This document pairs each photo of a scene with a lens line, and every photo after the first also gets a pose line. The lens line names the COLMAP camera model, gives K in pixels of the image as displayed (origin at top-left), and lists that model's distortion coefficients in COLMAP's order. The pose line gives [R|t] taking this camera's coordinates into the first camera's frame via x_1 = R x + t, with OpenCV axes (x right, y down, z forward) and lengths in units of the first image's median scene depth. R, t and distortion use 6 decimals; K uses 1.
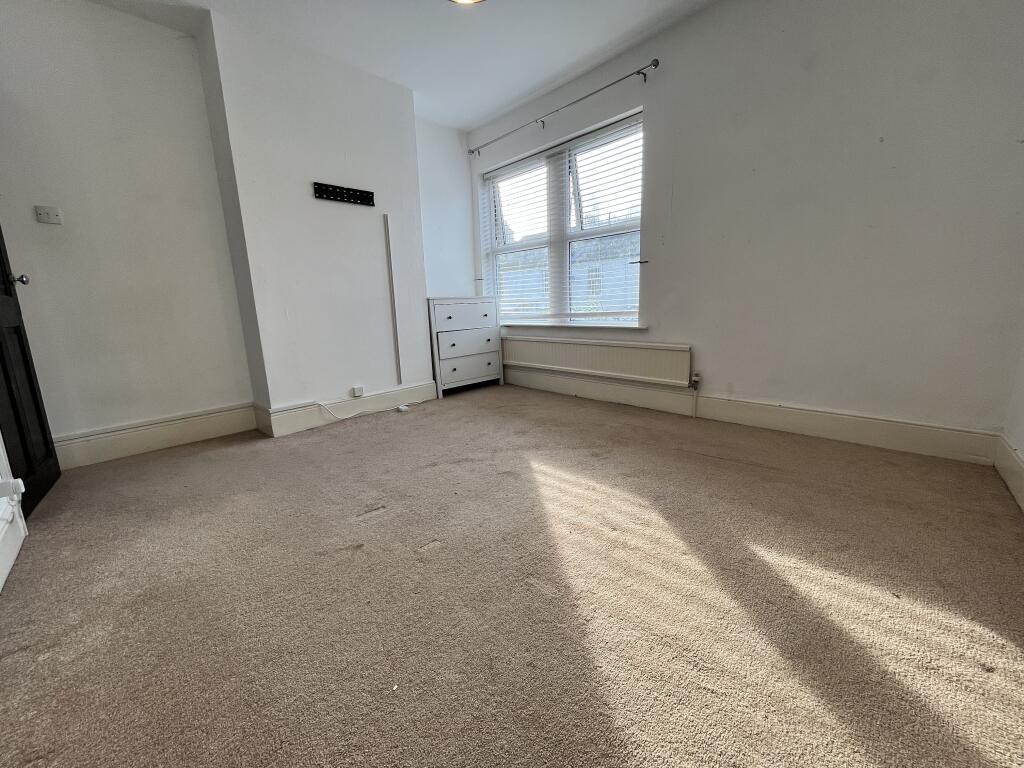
lens RADIAL K [[418.1, 0, 512.0], [0, 418.1, 384.0], [0, 0, 1]] dist [-0.002461, -0.000617]
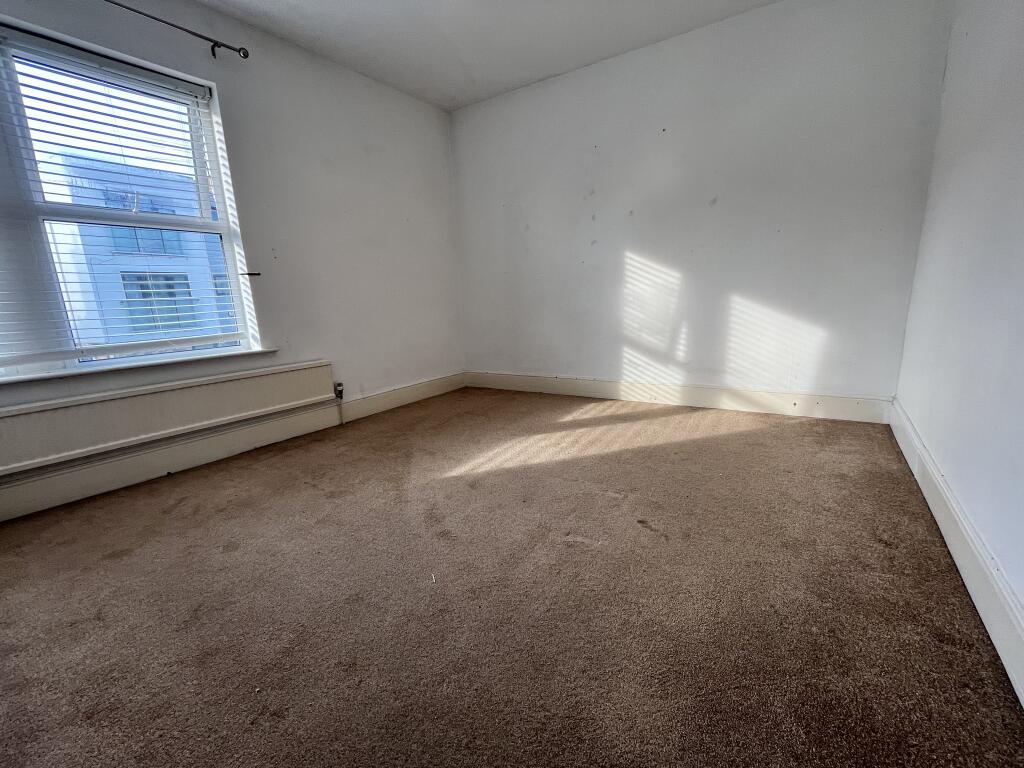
lens RADIAL K [[418.1, 0, 512.0], [0, 418.1, 384.0], [0, 0, 1]] dist [-0.002461, -0.000617]
pose [[-0.193271, -0.155289, 0.968778, -0.714639], [0.238321, 0.950394, 0.199887, -0.138217], [-0.951761, 0.269513, -0.146674, 0.761437]]
